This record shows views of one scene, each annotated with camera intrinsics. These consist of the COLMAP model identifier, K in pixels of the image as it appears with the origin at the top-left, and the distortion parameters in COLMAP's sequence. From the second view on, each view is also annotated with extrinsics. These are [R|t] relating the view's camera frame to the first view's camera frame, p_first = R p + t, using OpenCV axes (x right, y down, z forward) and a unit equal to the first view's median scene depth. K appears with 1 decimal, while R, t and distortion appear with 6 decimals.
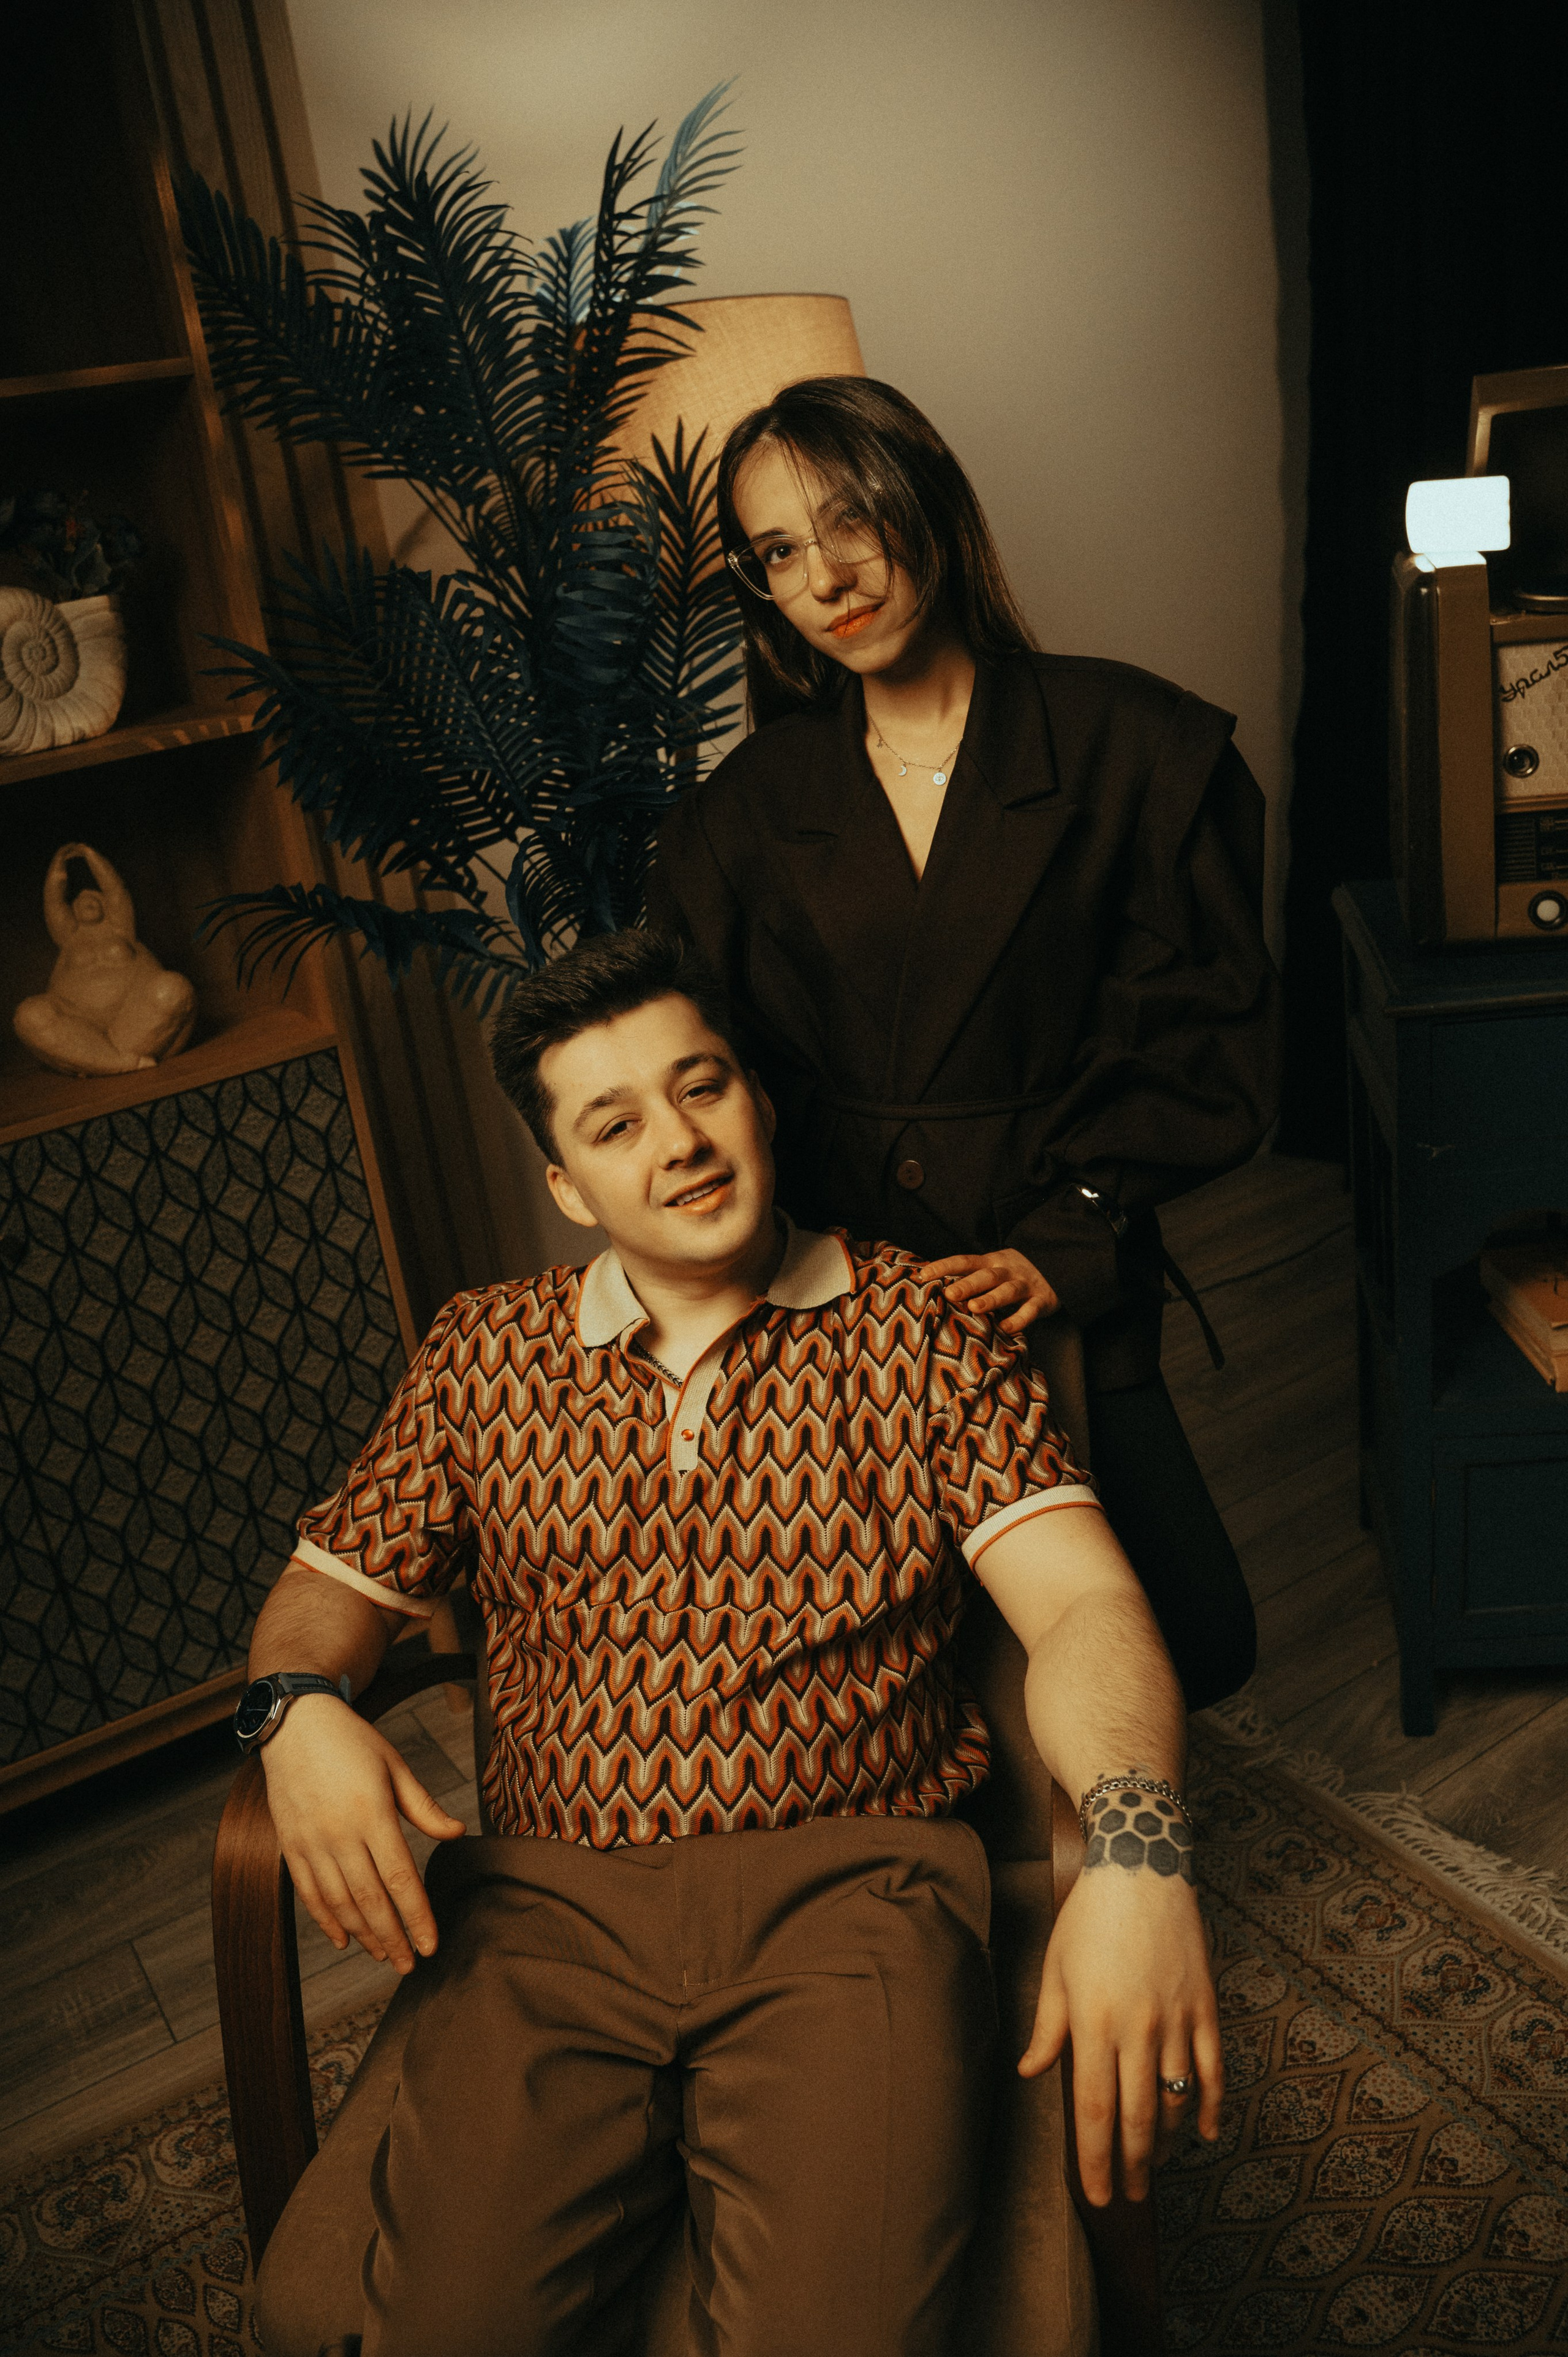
lens RADIAL K [[1935.9, 0, 770.1], [0, 1935.9, 1195.8], [0, 0, 1]] dist [-0.116222, 0.087488]
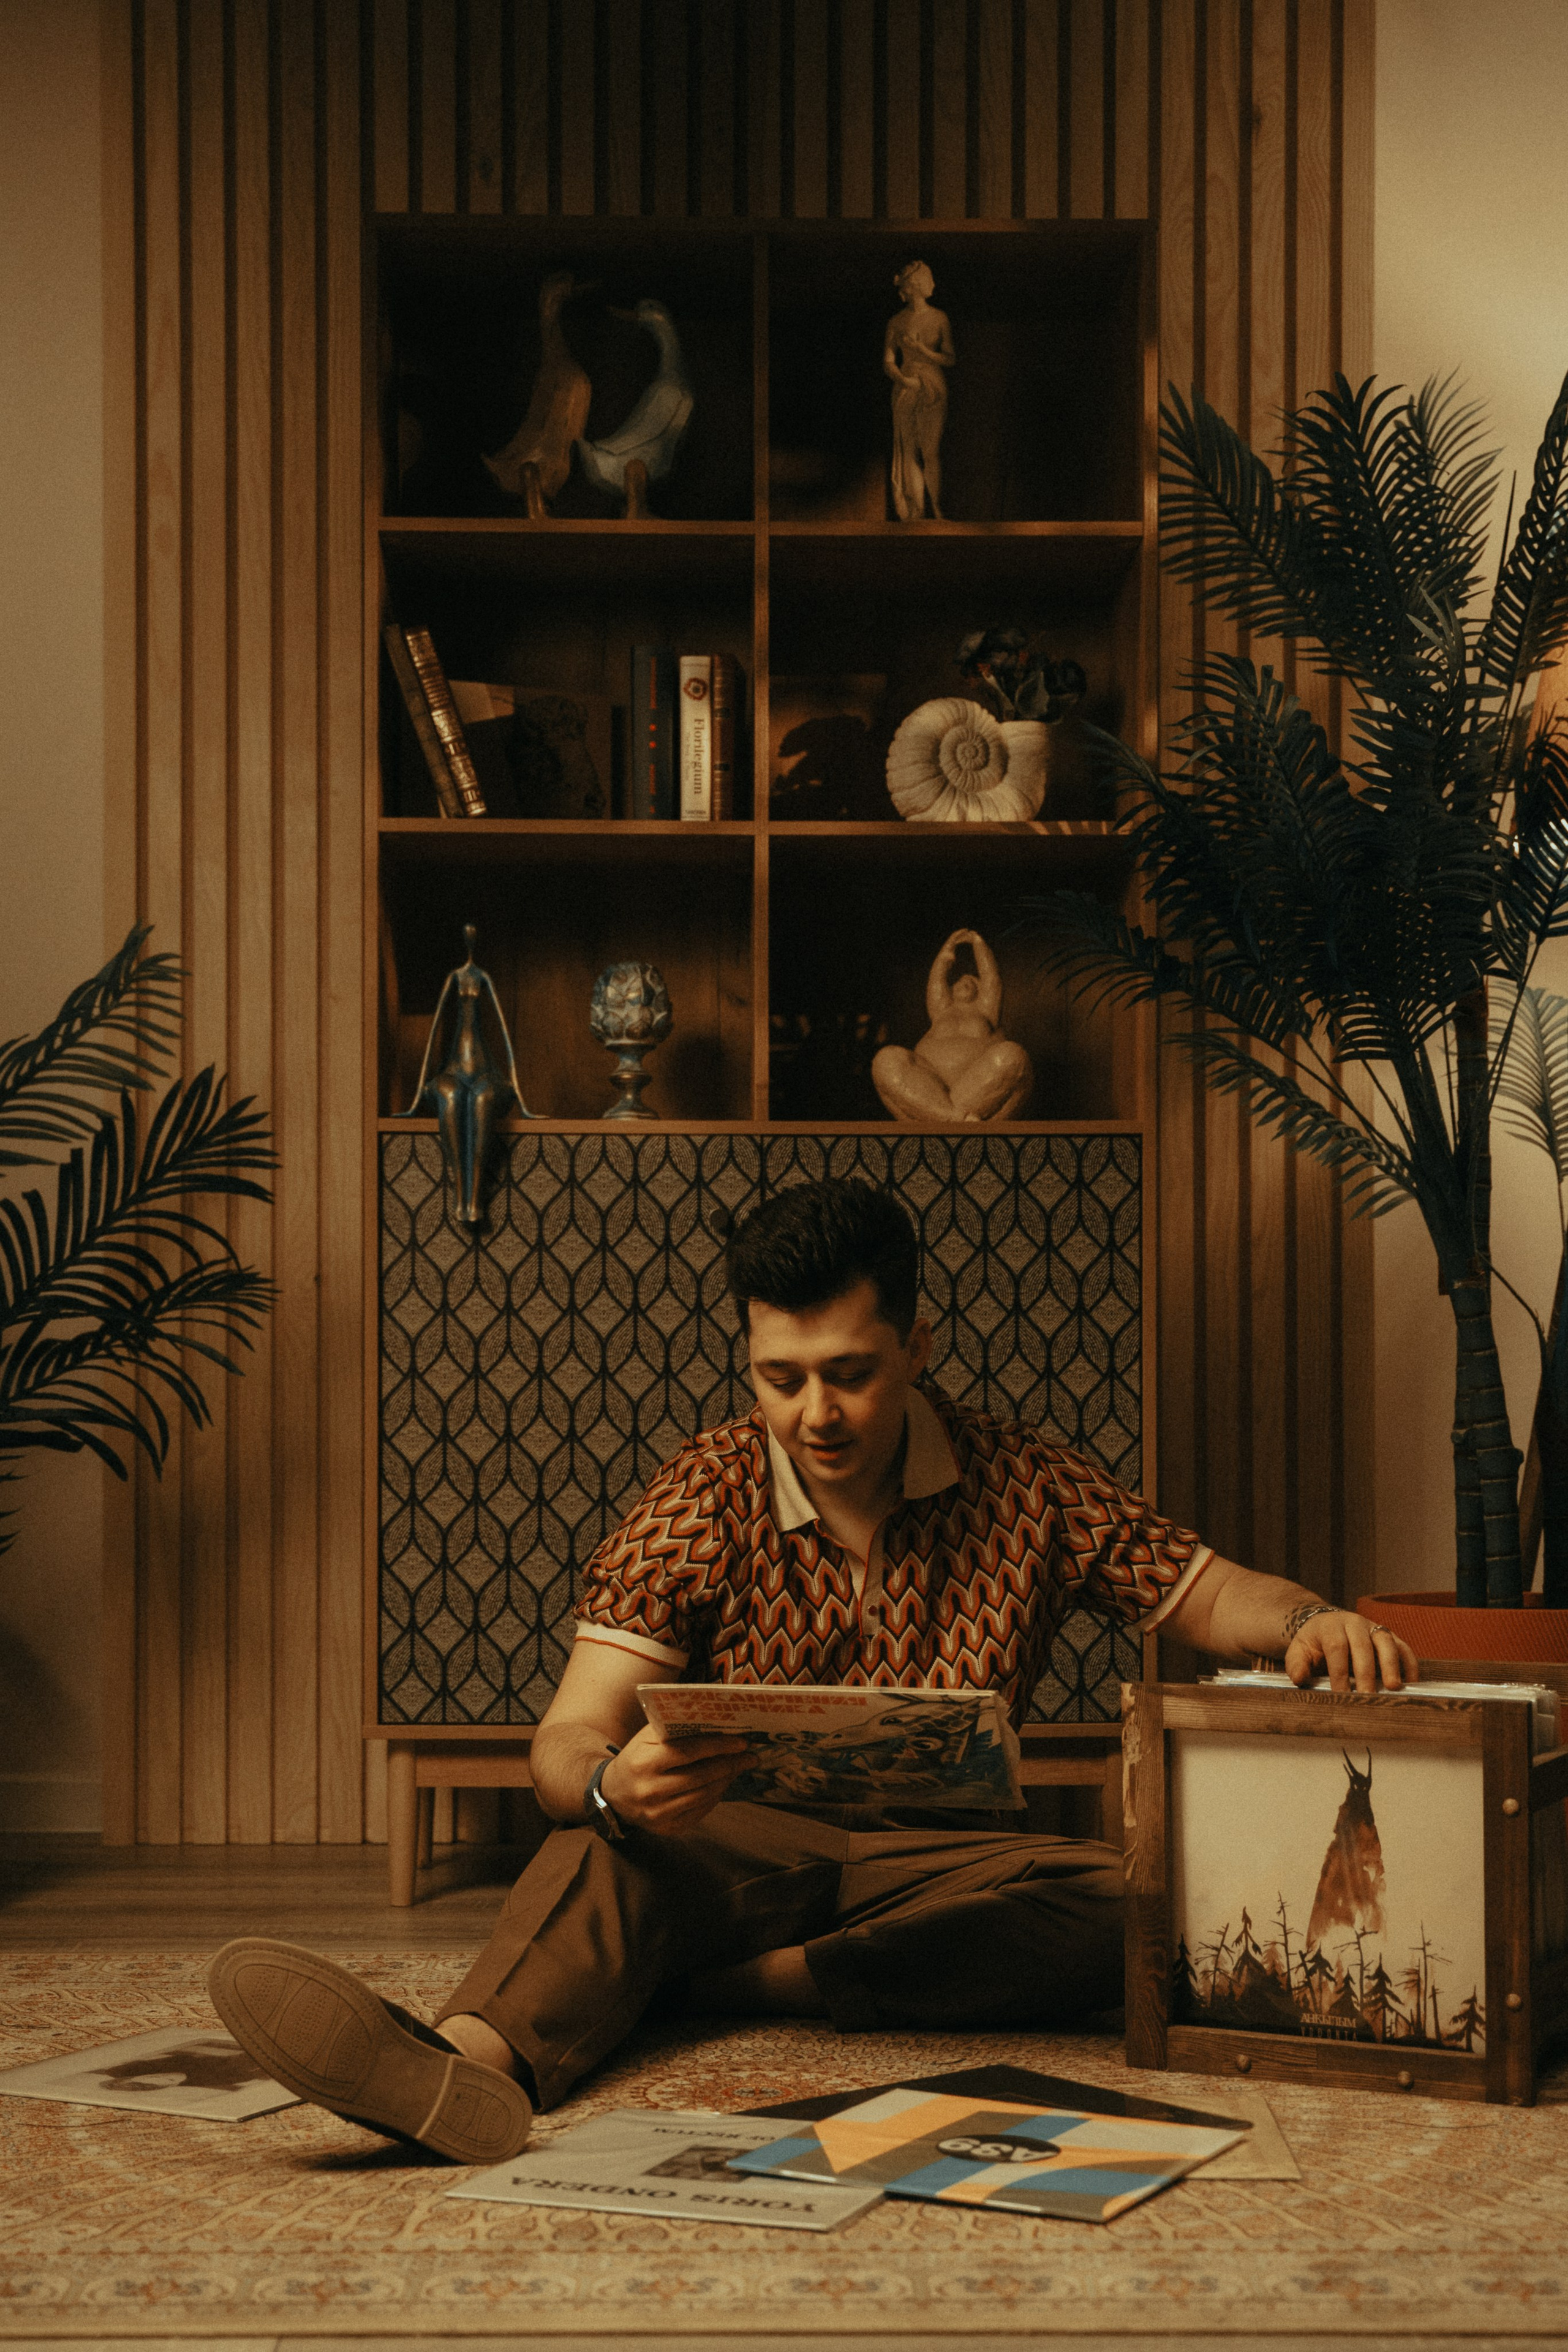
lens RADIAL K [[3692.6, 0, 732.4], [0, 3692.6, 1311.4], [0, 0, 1]] dist [0.048480, 0.000000]
pose [[0.850621, 0.126468, -0.510342, 0.663280], [-0.295883, 0.917497, -0.265803, 0.647402], [0.434622, 0.377100, 0.817863, -0.762491]]
